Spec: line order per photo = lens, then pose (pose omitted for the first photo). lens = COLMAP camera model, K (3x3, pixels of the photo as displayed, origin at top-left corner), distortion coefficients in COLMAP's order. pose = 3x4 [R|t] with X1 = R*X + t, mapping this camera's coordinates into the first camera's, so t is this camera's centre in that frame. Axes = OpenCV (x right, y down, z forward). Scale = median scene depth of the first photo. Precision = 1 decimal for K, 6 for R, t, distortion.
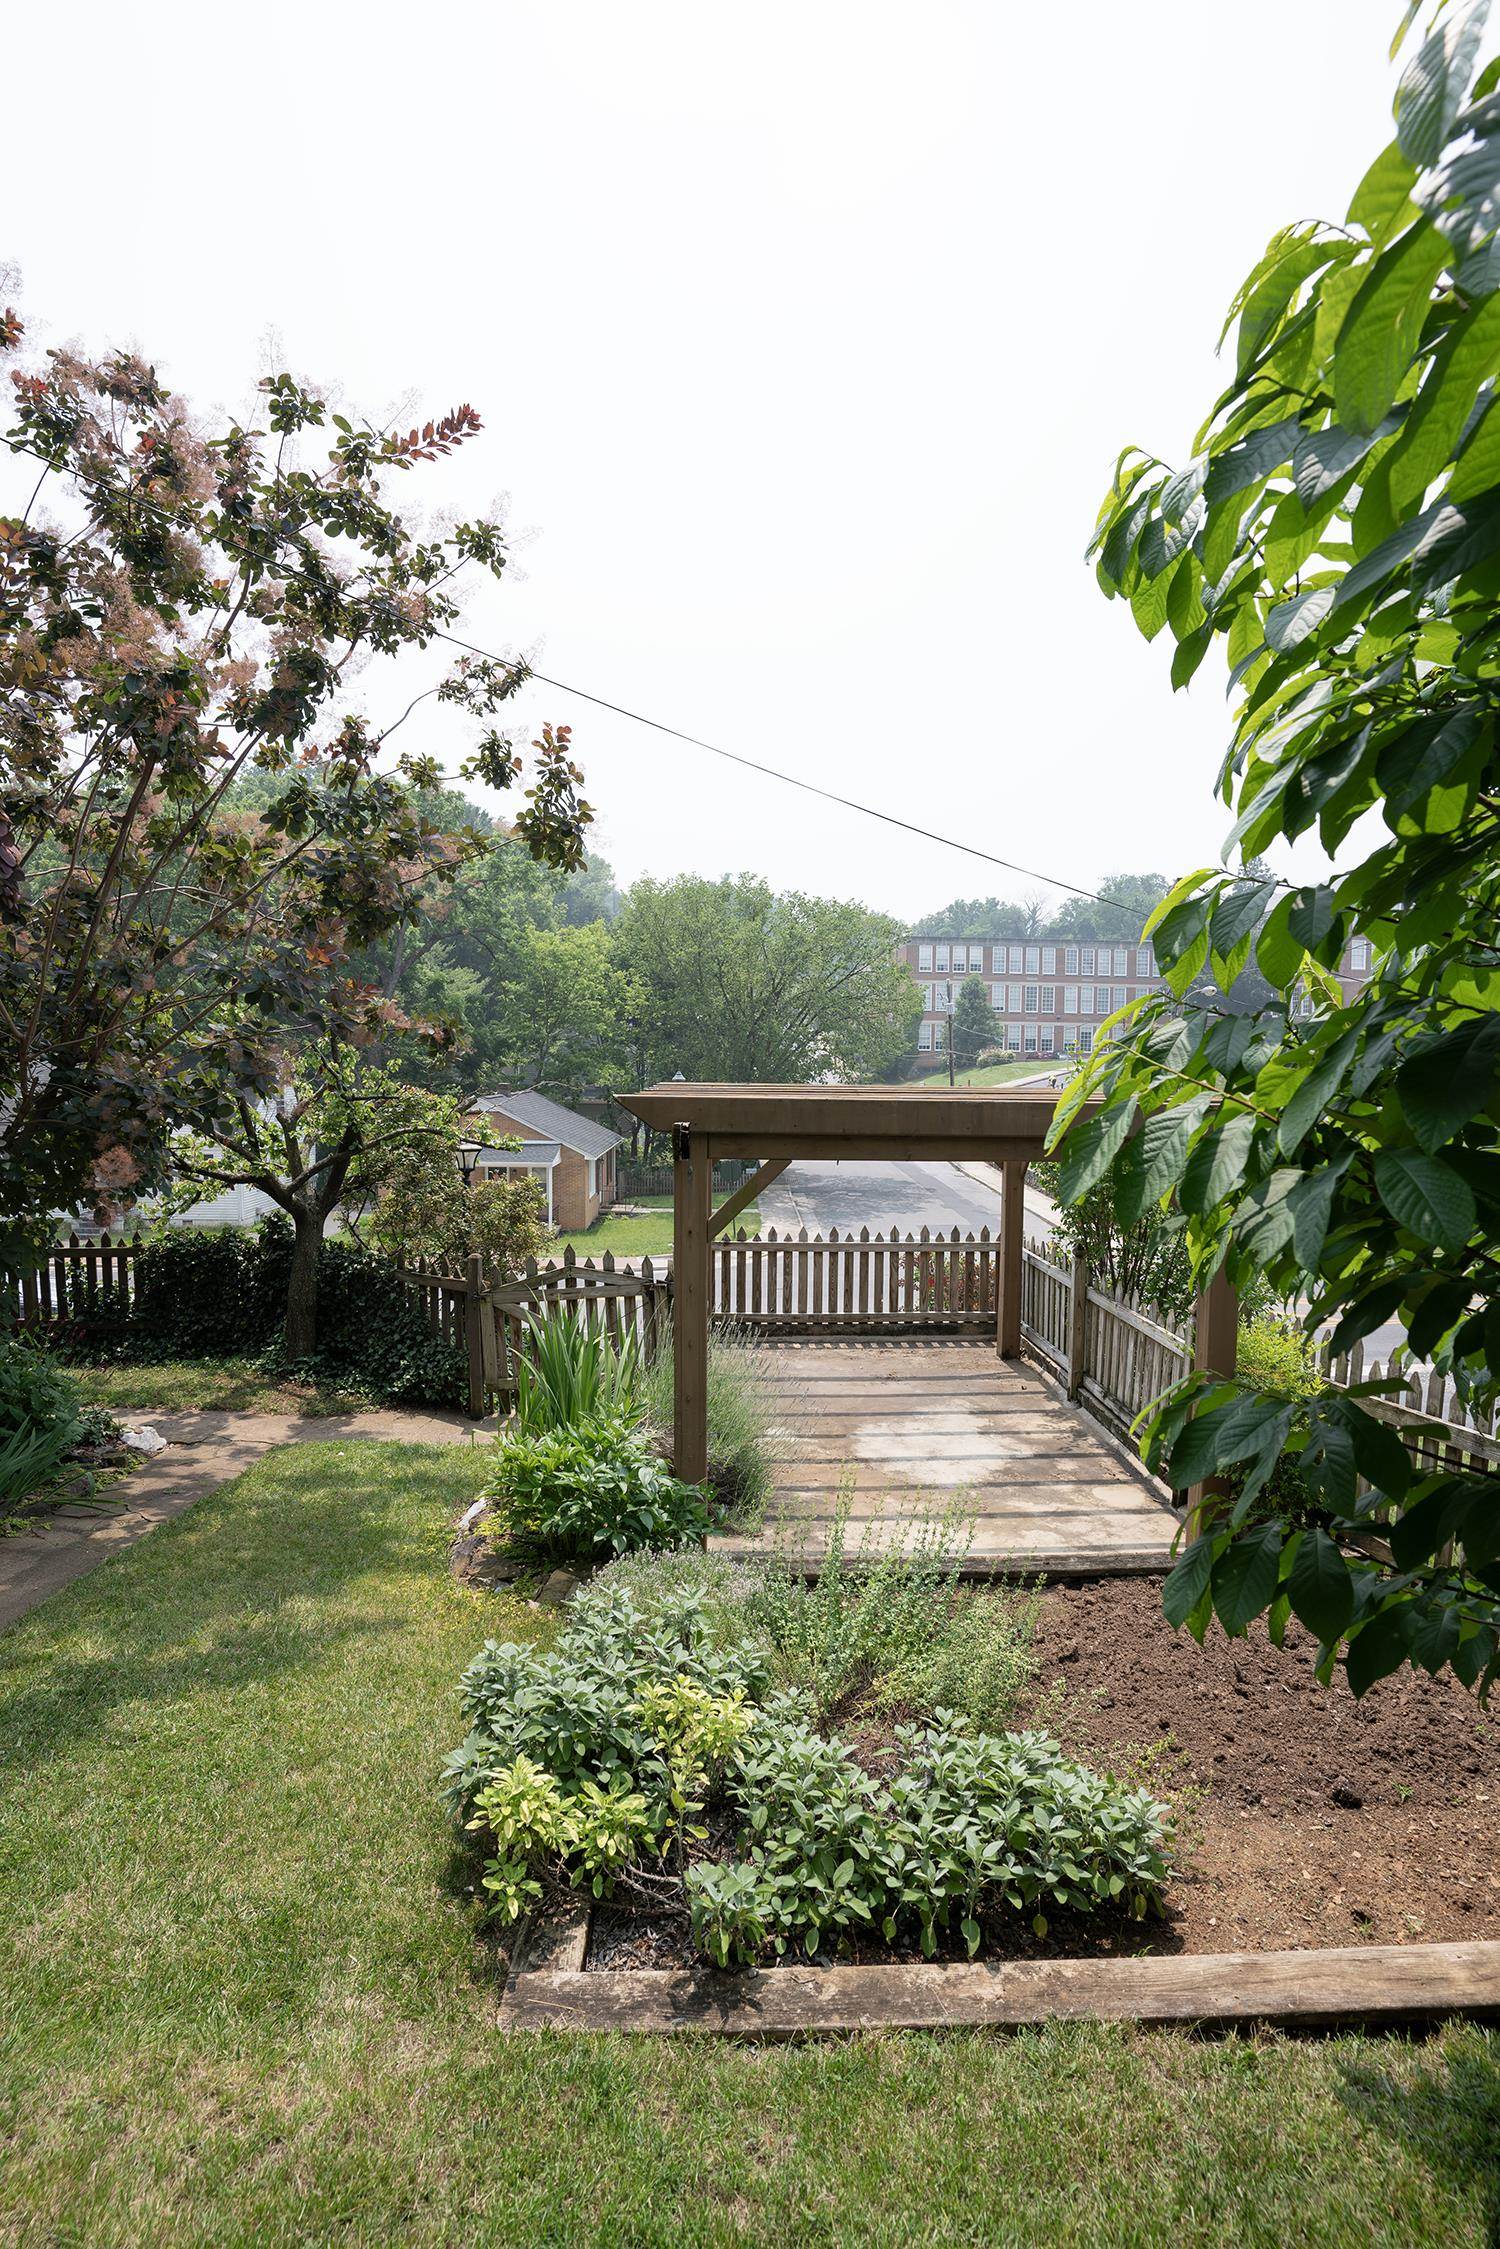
lens RADIAL K [[1099.8, 0, 756.6], [0, 1099.8, 1128.9], [0, 0, 1]] dist [-0.050507, 0.009641]
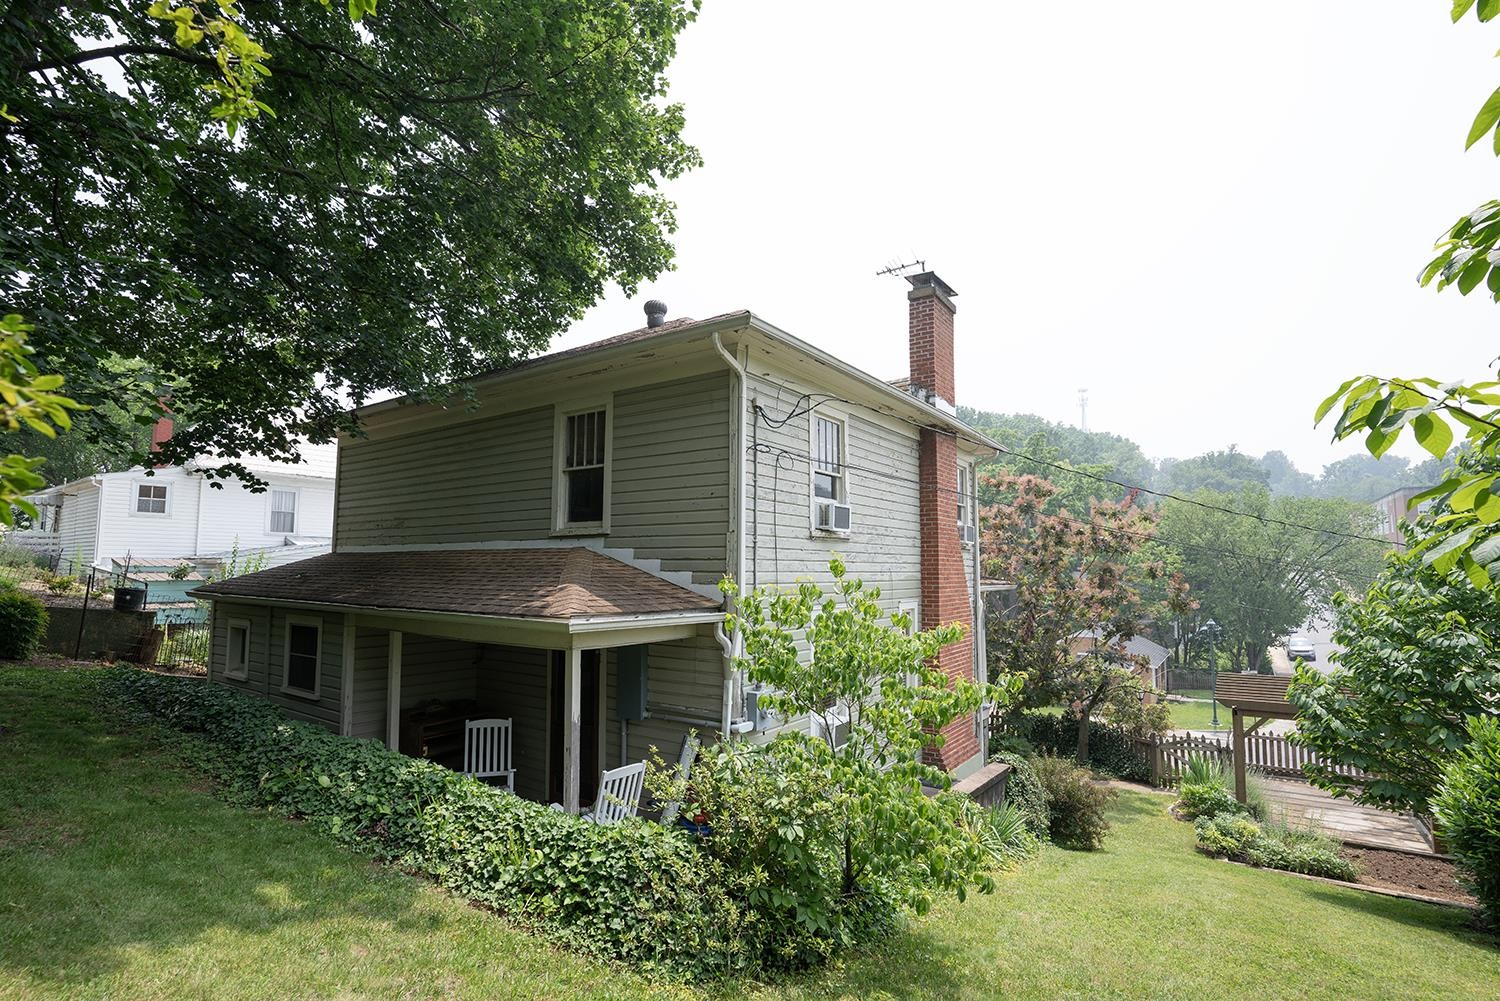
lens RADIAL K [[733.5, 0, 750.1], [0, 733.5, 499.0], [0, 0, 1]] dist [-0.050507, 0.009641]
pose [[0.810956, -0.059966, -0.582027, 0.034993], [-0.035796, 0.987786, -0.151647, -0.175808], [0.584012, 0.143813, 0.798904, -1.316640]]
